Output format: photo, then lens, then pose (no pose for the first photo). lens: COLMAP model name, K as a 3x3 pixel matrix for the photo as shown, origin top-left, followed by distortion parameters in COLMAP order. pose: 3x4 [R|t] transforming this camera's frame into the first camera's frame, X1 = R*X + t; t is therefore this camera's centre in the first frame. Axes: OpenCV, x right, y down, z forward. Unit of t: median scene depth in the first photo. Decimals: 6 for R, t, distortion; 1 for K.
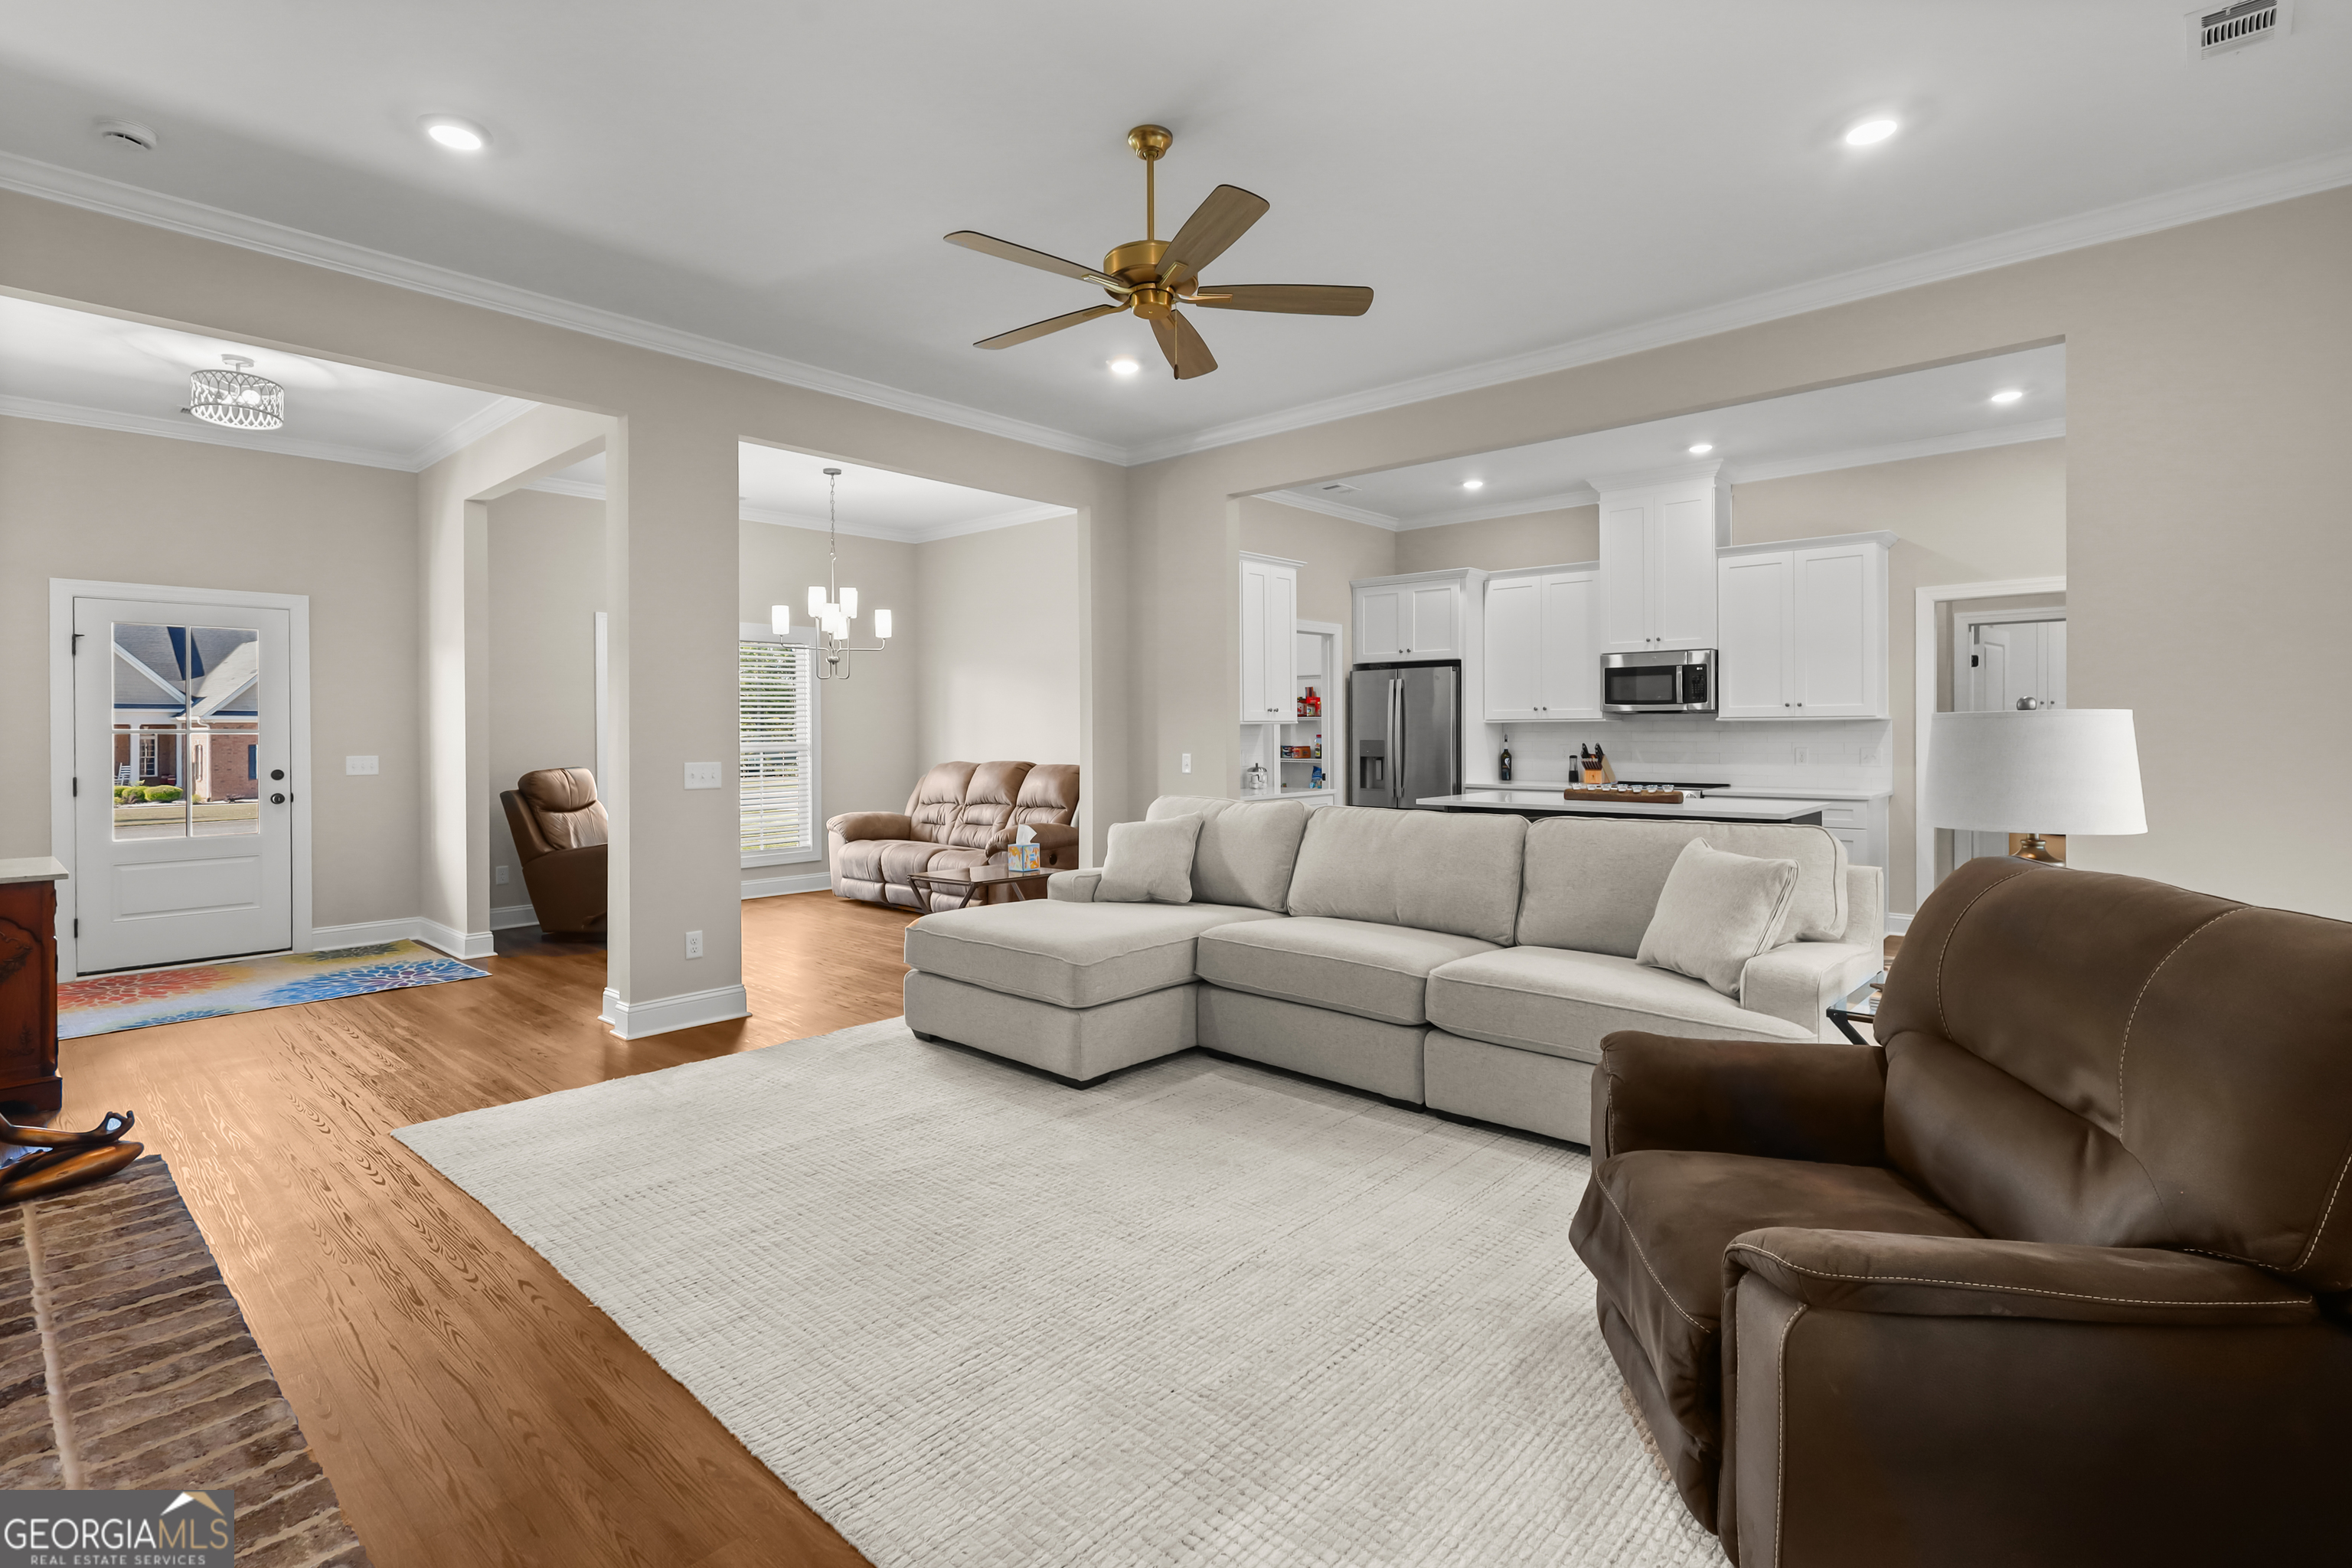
lens RADIAL K [[1110.6, 0, 1203.8], [0, 1110.6, 721.6], [0, 0, 1]] dist [0.000147, -0.000024]
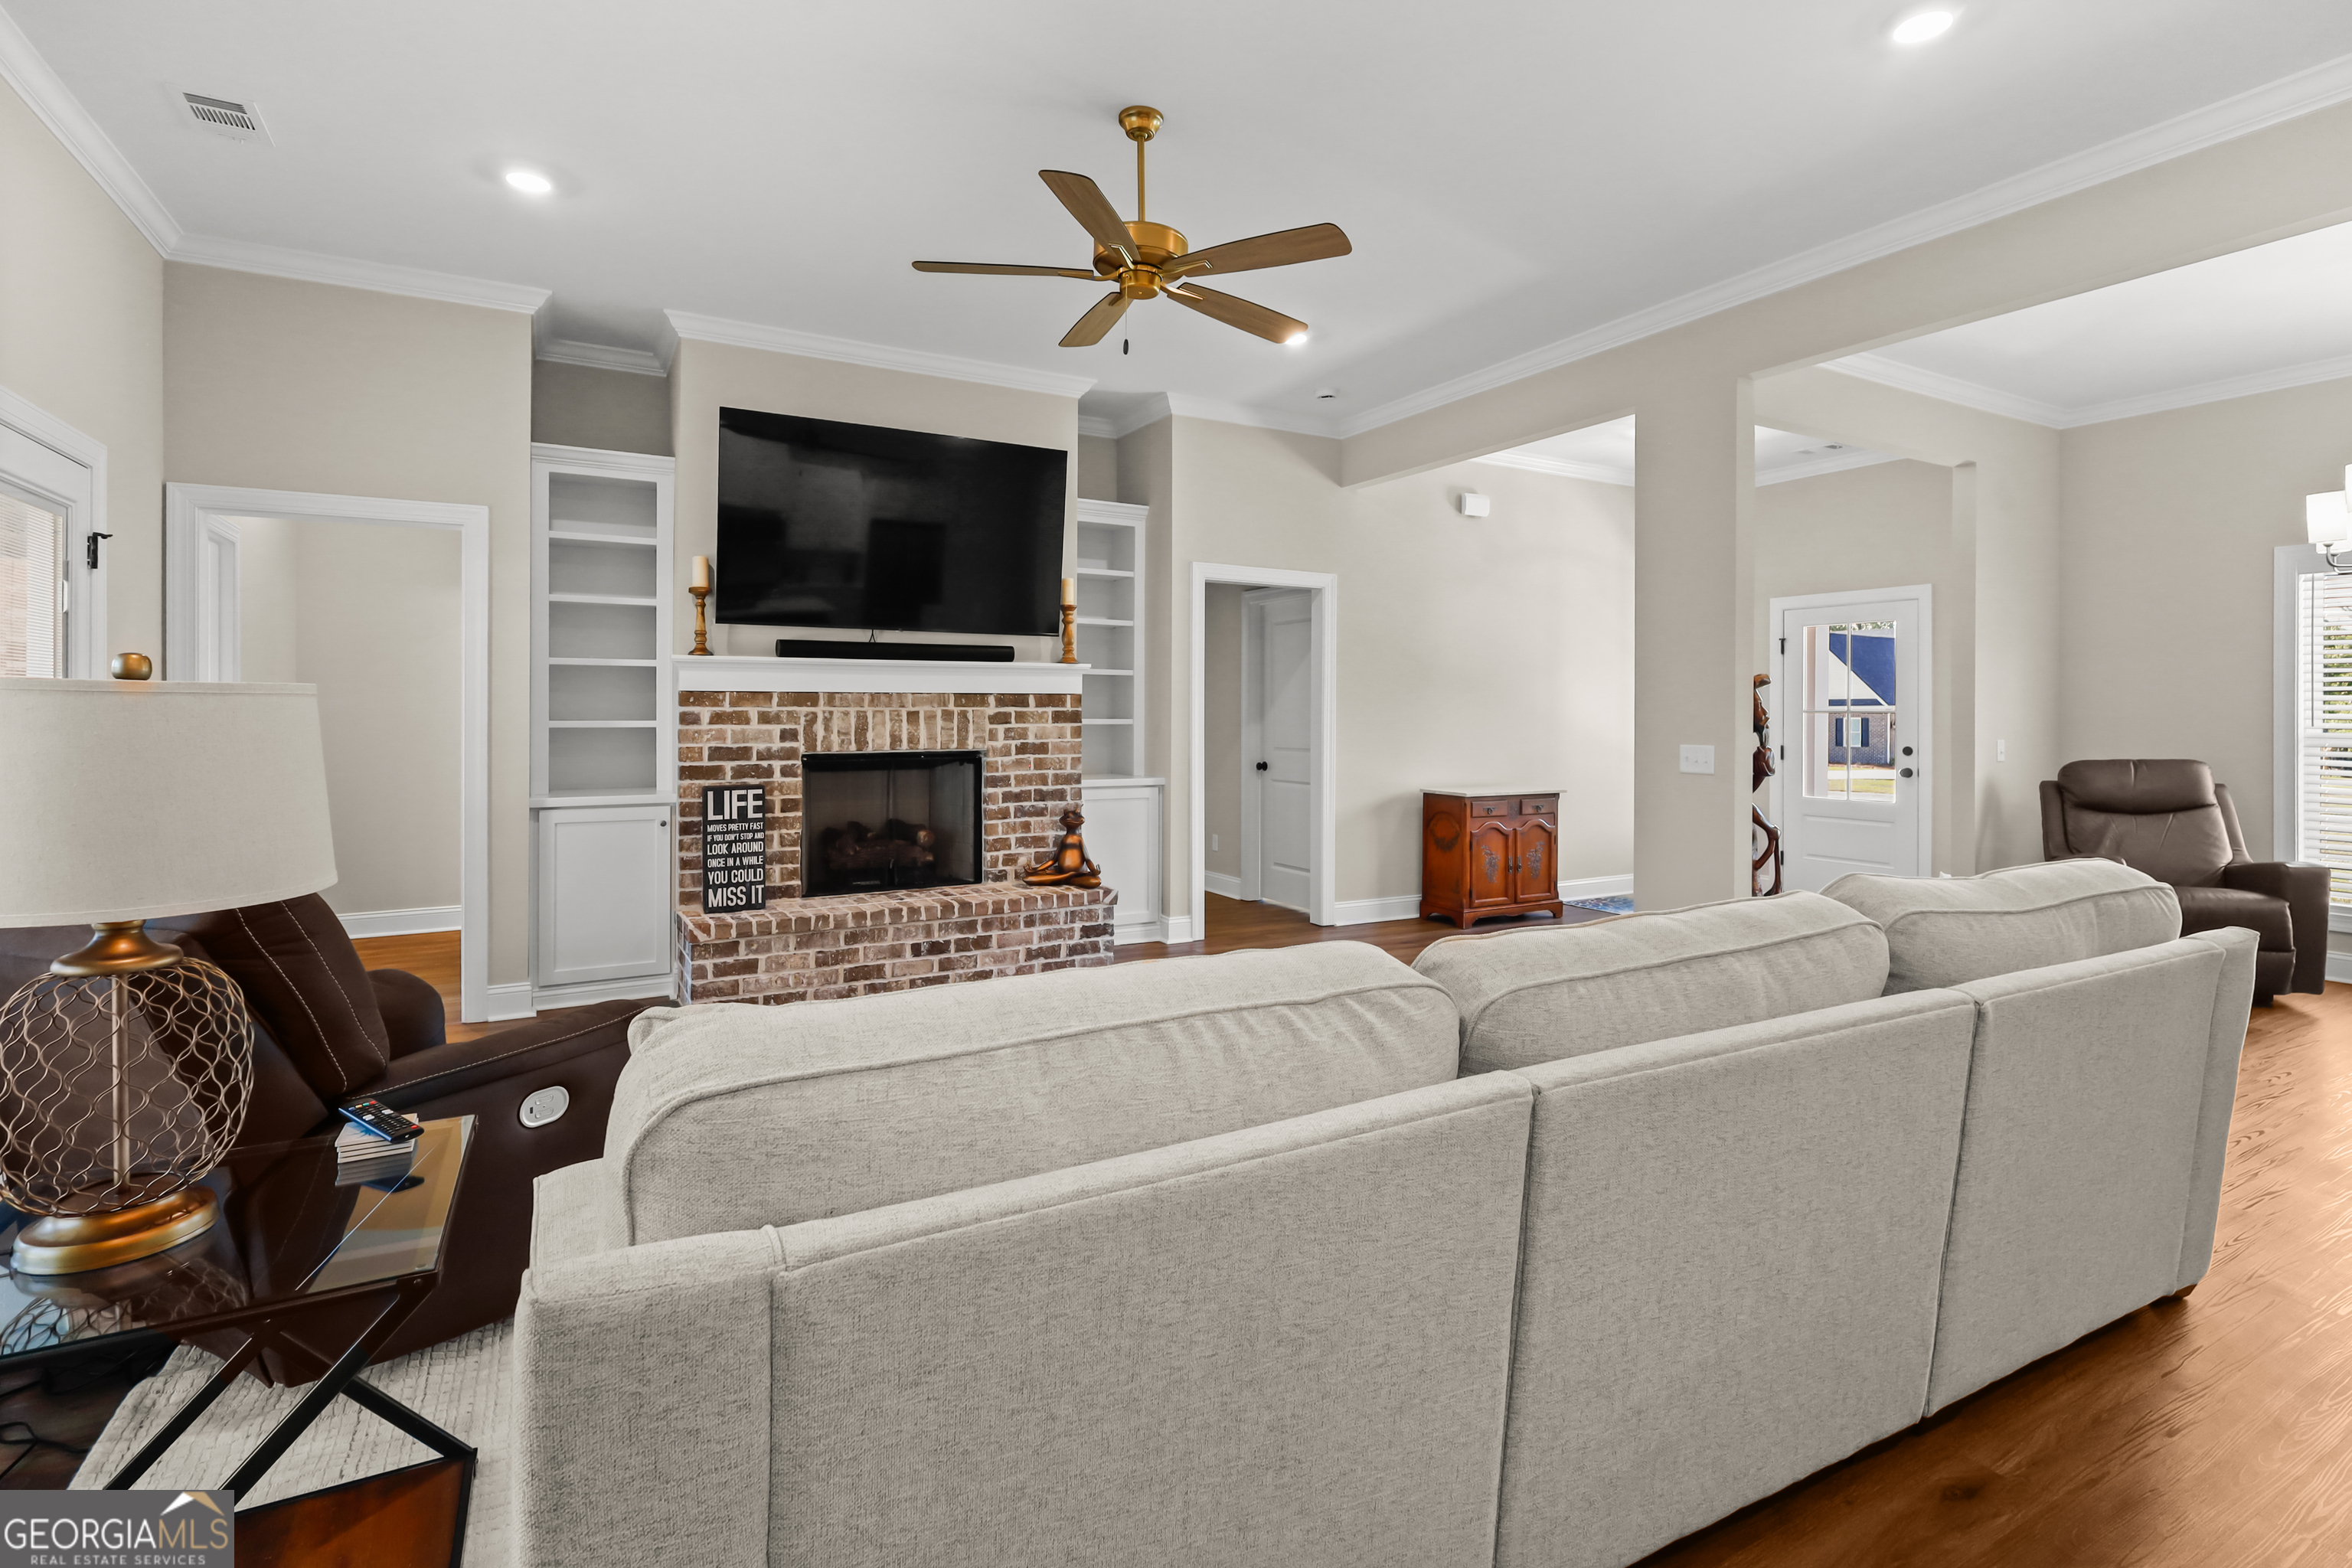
lens RADIAL K [[1110.6, 0, 1185.0], [0, 1110.6, 714.0], [0, 0, 1]] dist [0.000147, -0.000024]
pose [[-0.335604, 0.004948, -0.941990, 0.381232], [0.004216, 0.999984, 0.003751, 0.003785], [0.941994, -0.002713, -0.335619, 0.600463]]
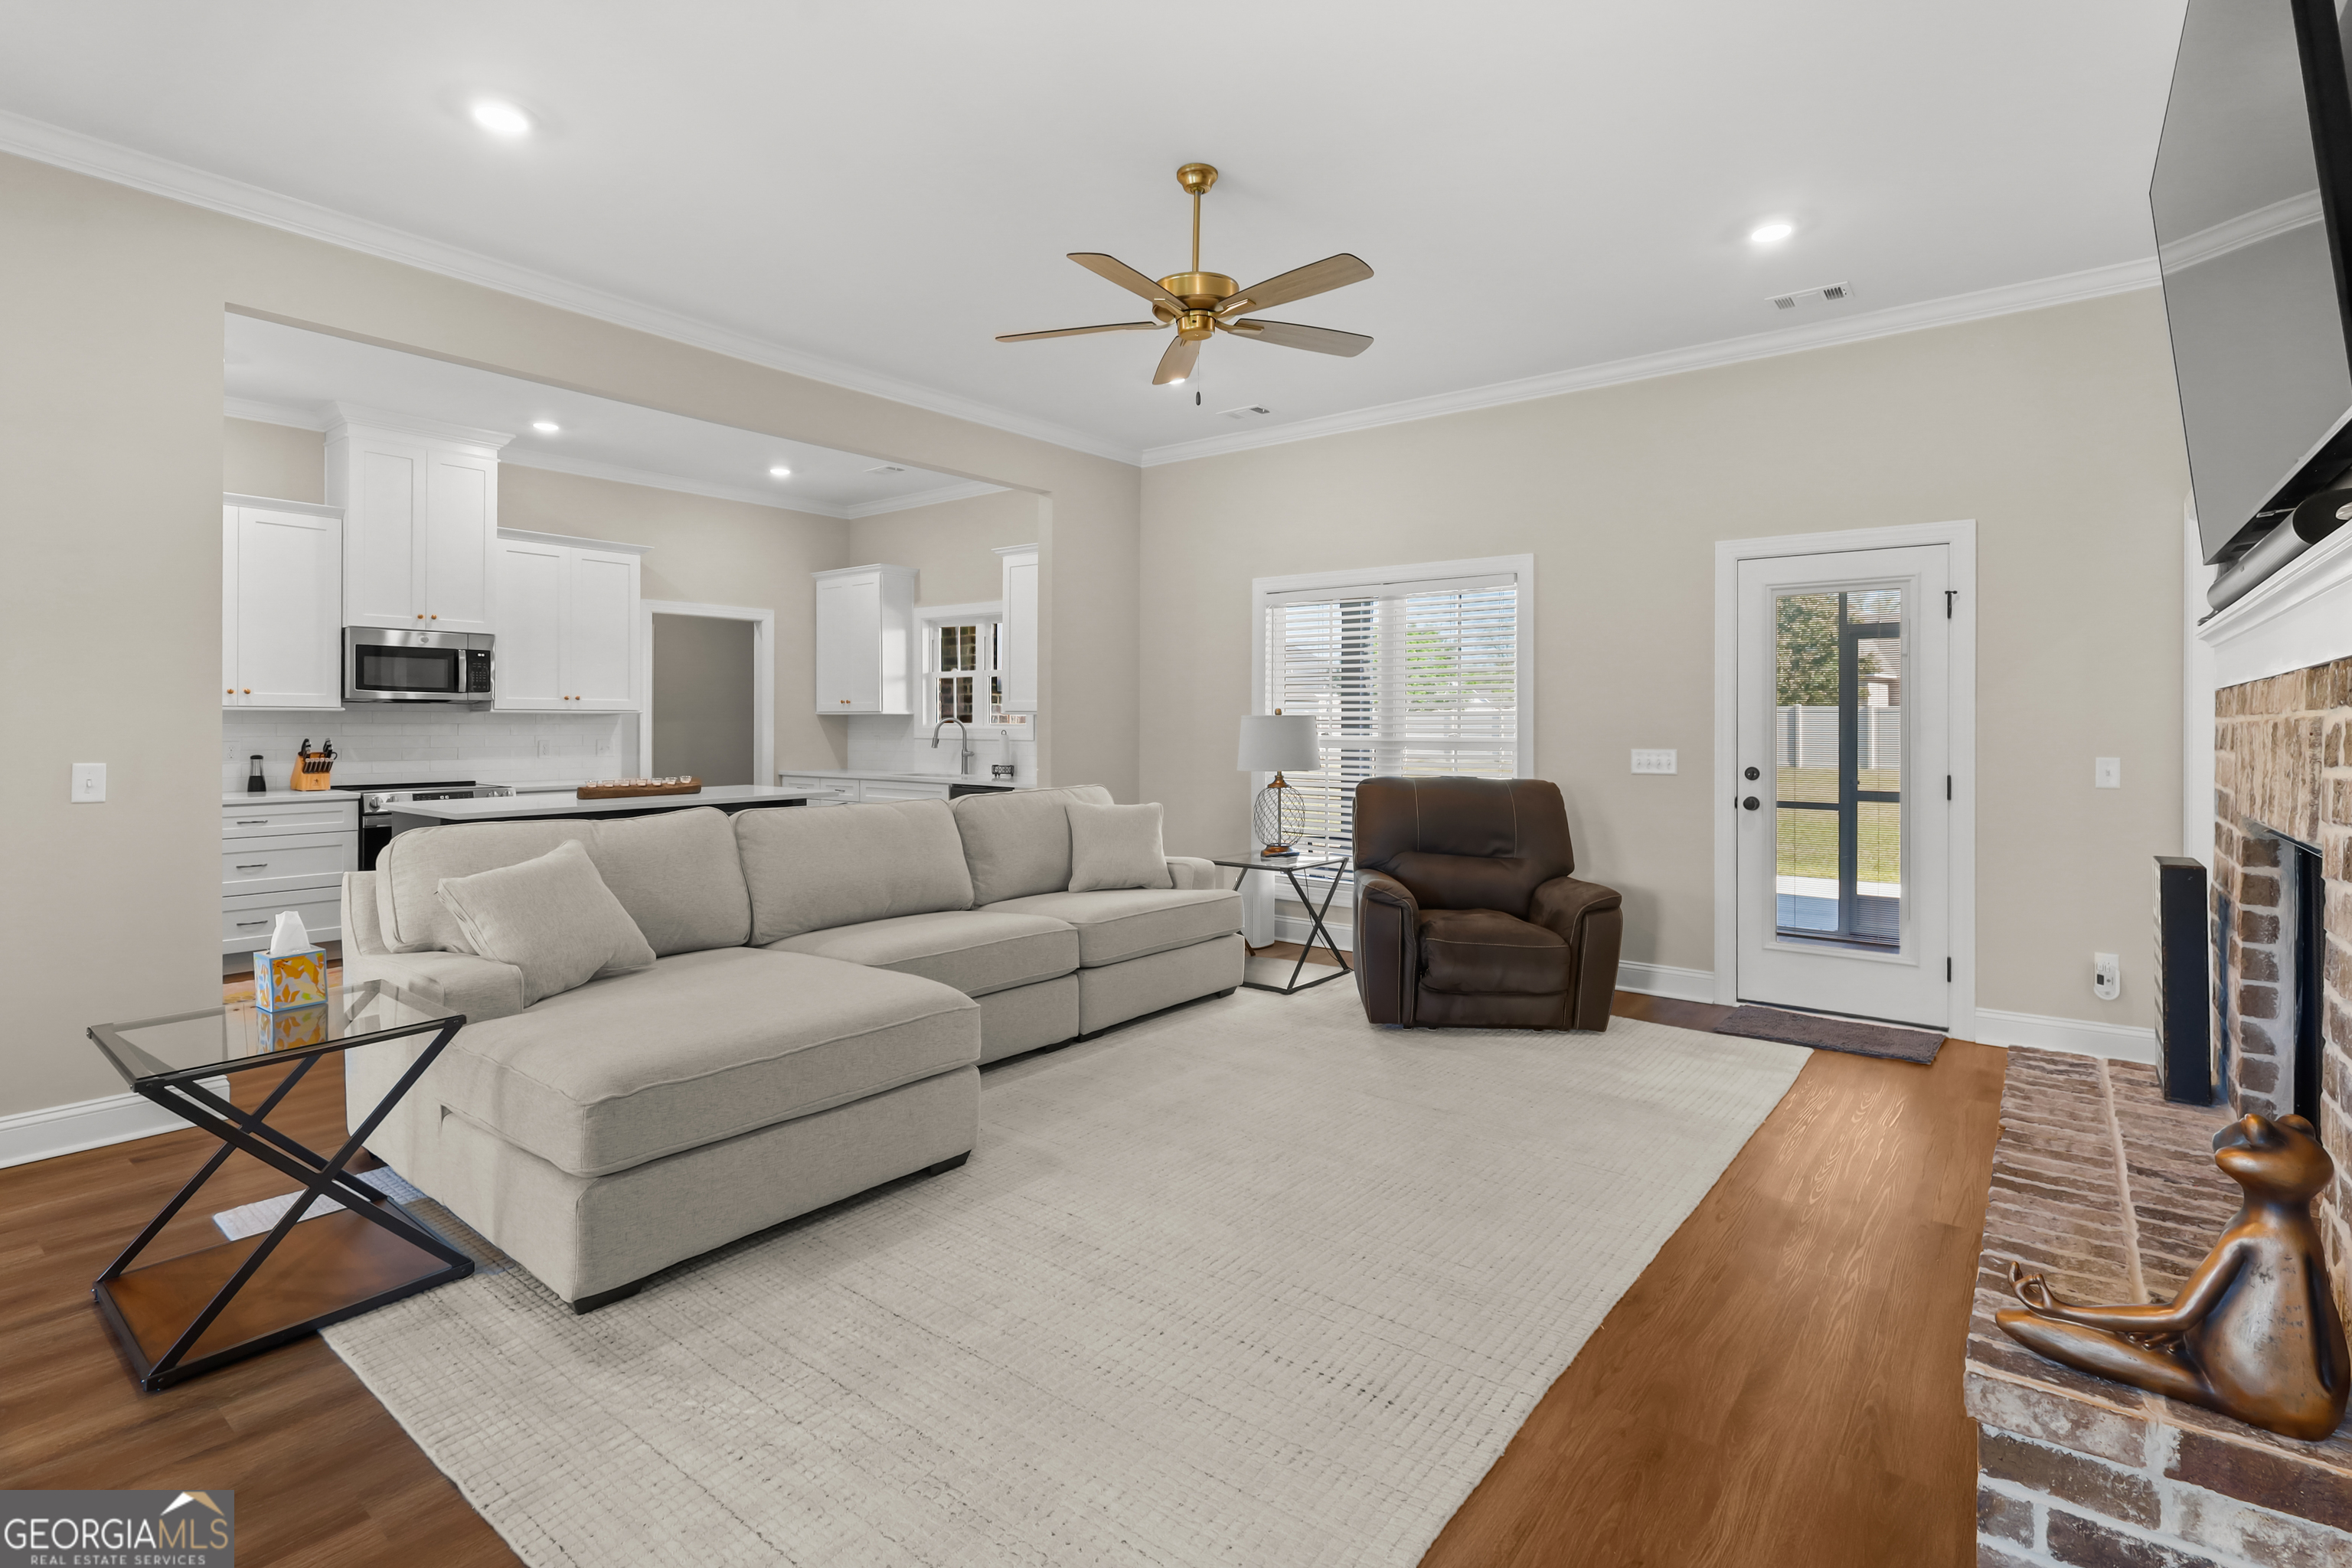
lens RADIAL K [[1110.6, 0, 1195.2], [0, 1110.6, 713.2], [0, 0, 1]] dist [0.000147, -0.000024]
pose [[-0.062220, 0.013788, 0.997967, -0.491819], [-0.009025, 0.999856, -0.014376, 0.007982], [-0.998022, -0.009901, -0.062087, 0.469154]]
